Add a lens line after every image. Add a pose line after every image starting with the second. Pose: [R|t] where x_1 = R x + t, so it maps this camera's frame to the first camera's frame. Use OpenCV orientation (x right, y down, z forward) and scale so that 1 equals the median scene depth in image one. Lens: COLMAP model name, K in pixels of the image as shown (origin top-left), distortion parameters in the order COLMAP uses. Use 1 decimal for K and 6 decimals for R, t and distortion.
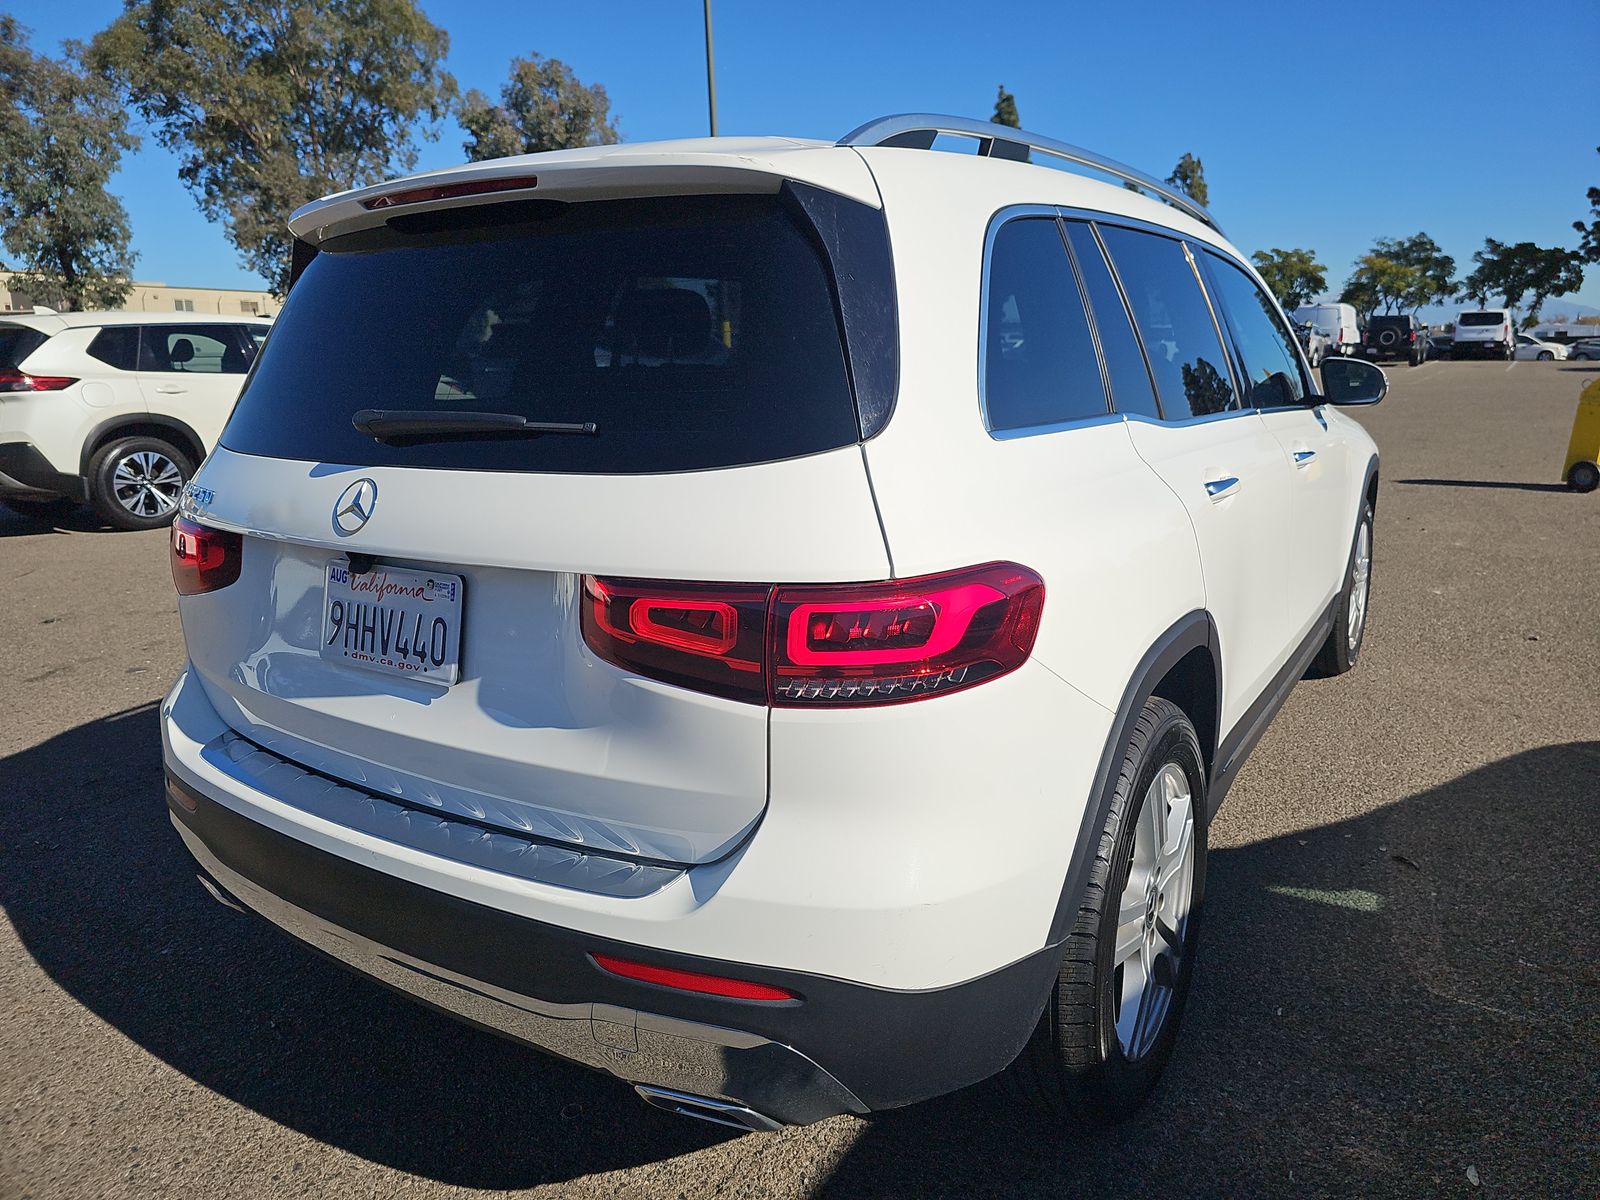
lens RADIAL K [[1098.7, 0, 798.3], [0, 1098.7, 588.5], [0, 0, 1]] dist [0.008956, -0.003952]
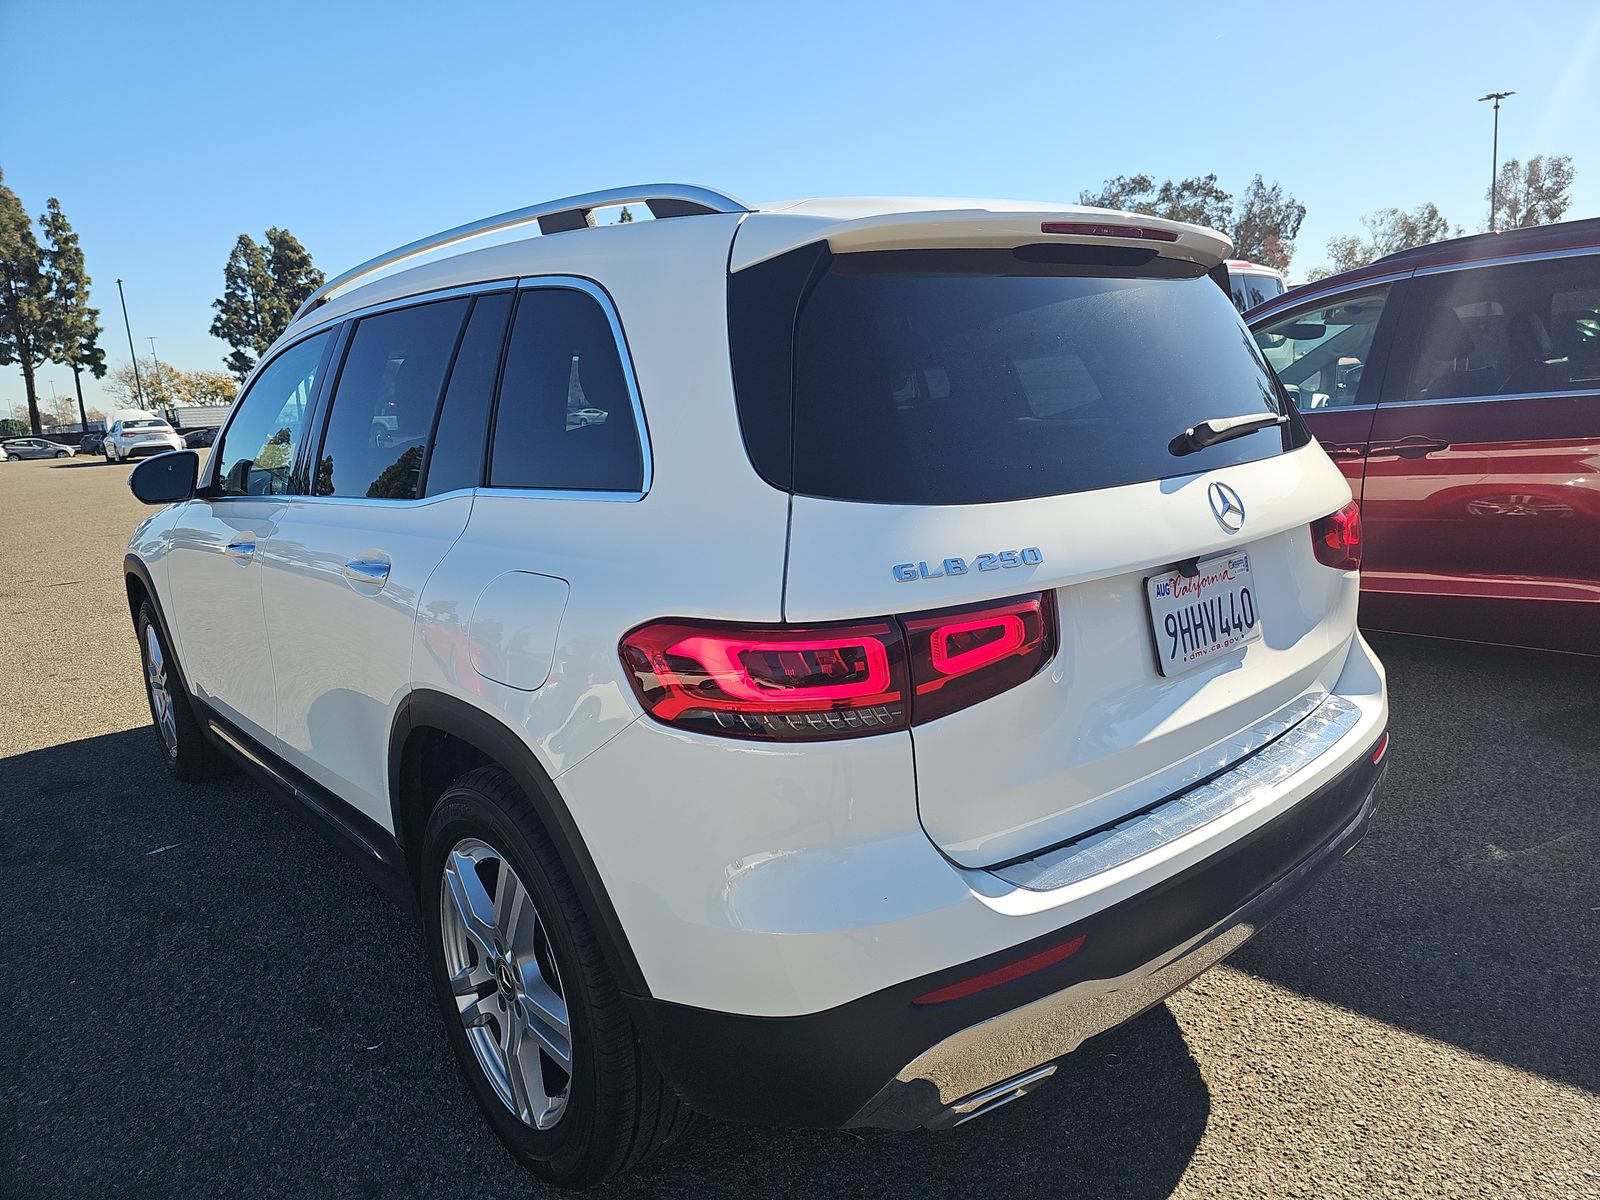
lens RADIAL K [[1138.6, 0, 801.8], [0, 1138.6, 611.7], [0, 0, 1]] dist [0.024716, 0.000064]
pose [[0.269200, -0.188373, 0.944482, -1.618690], [0.261874, 0.958052, 0.116439, -0.218211], [-0.926797, 0.215990, 0.307238, 1.056149]]
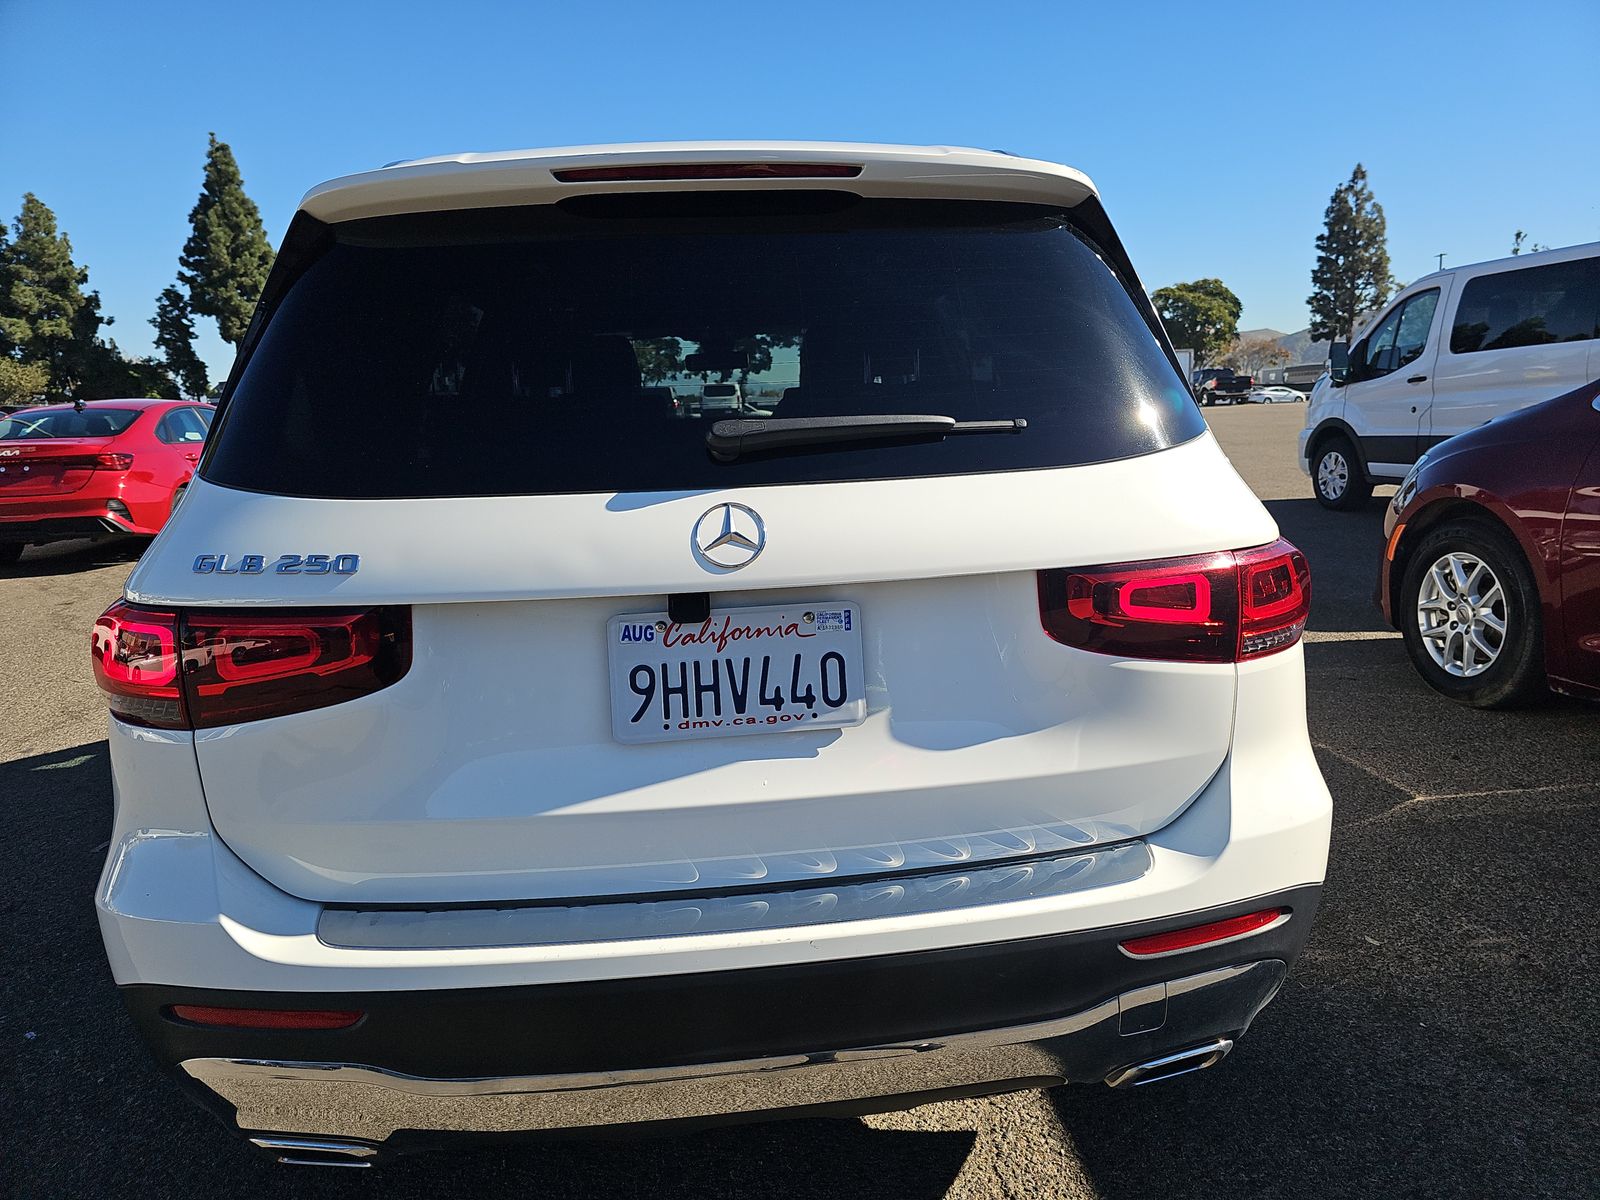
lens RADIAL K [[1098.7, 0, 805.2], [0, 1098.7, 600.2], [0, 0, 1]] dist [0.008956, -0.003952]
pose [[0.787883, -0.127246, 0.602535, -0.854765], [0.155844, 0.987770, 0.004818, -0.021426], [-0.595779, 0.090106, 0.798078, 0.305279]]
